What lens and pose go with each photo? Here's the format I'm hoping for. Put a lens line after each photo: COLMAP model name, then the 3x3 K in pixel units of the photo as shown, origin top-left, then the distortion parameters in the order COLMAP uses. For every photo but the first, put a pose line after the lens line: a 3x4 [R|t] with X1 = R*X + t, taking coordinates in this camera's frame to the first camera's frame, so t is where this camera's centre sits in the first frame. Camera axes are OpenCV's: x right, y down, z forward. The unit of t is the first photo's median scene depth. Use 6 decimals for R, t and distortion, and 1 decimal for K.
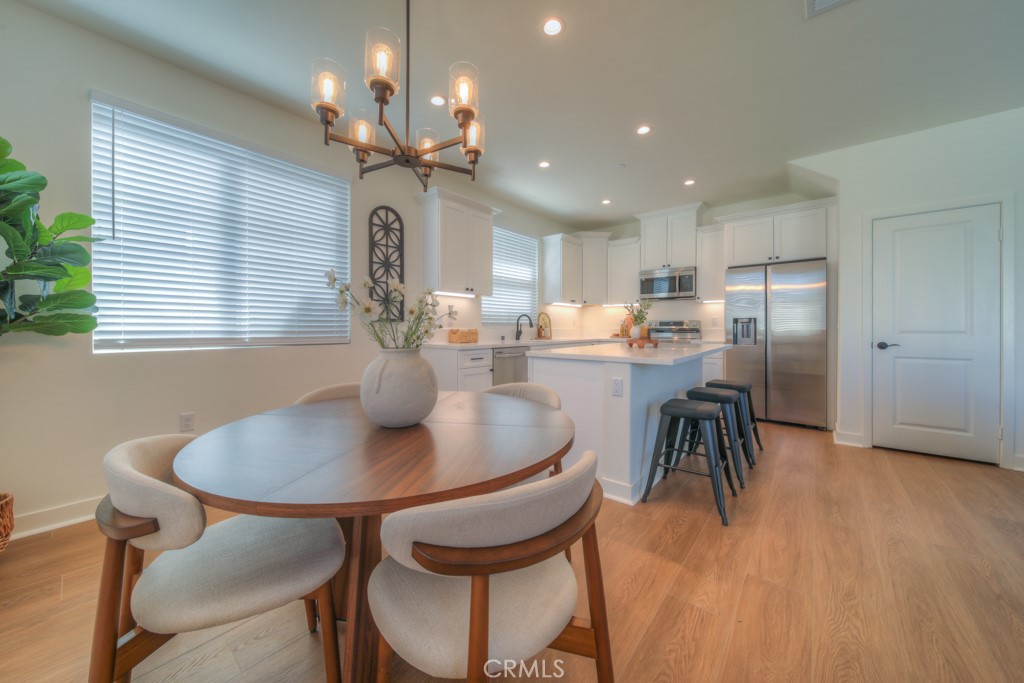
lens RADIAL K [[364.7, 0, 515.0], [0, 364.7, 327.0], [0, 0, 1]] dist [-0.001517, 0.000107]
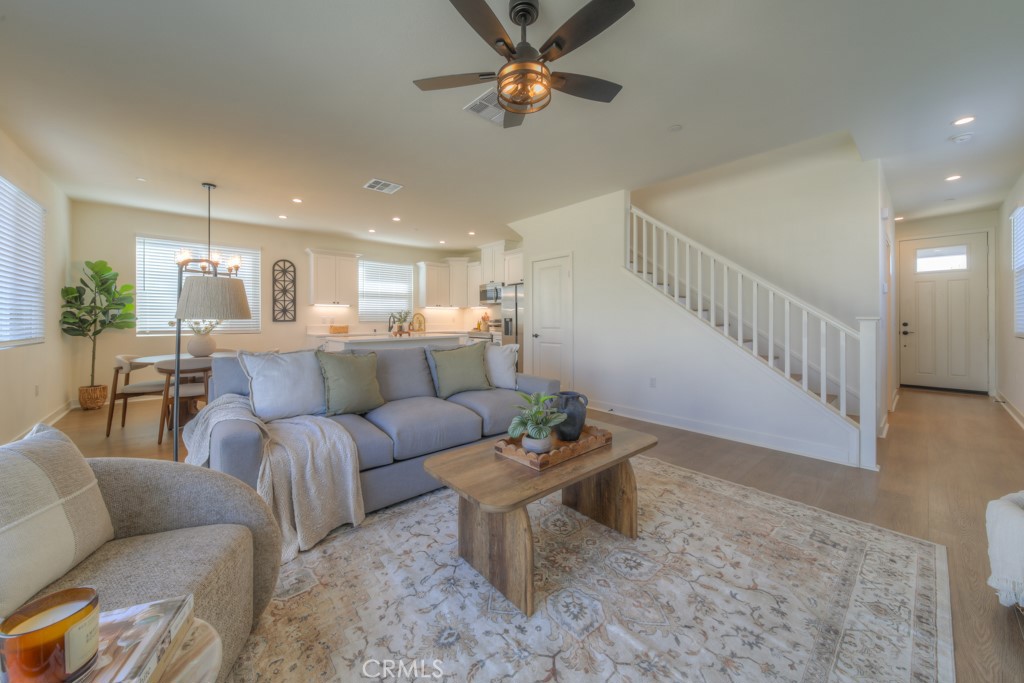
lens RADIAL K [[371.8, 0, 514.2], [0, 371.8, 318.3], [0, 0, 1]] dist [-0.000883, 0.000042]
pose [[0.990298, -0.002806, -0.138928, 1.066571], [0.002147, 0.999986, -0.004893, -0.020149], [0.138940, 0.004547, 0.990290, -0.706523]]
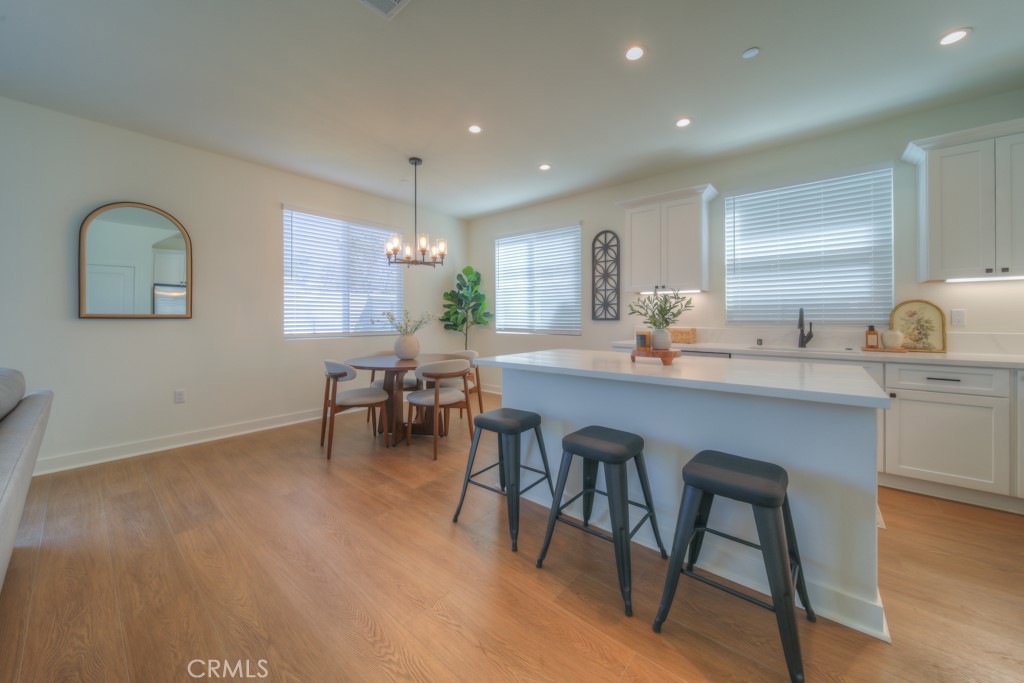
lens RADIAL K [[371.8, 0, 514.2], [0, 371.8, 318.3], [0, 0, 1]] dist [-0.000883, 0.000042]
pose [[-0.009502, 0.001780, -0.999953, 0.960851], [-0.000528, 0.999998, 0.001785, -0.023870], [0.999955, 0.000545, -0.009501, 0.690954]]
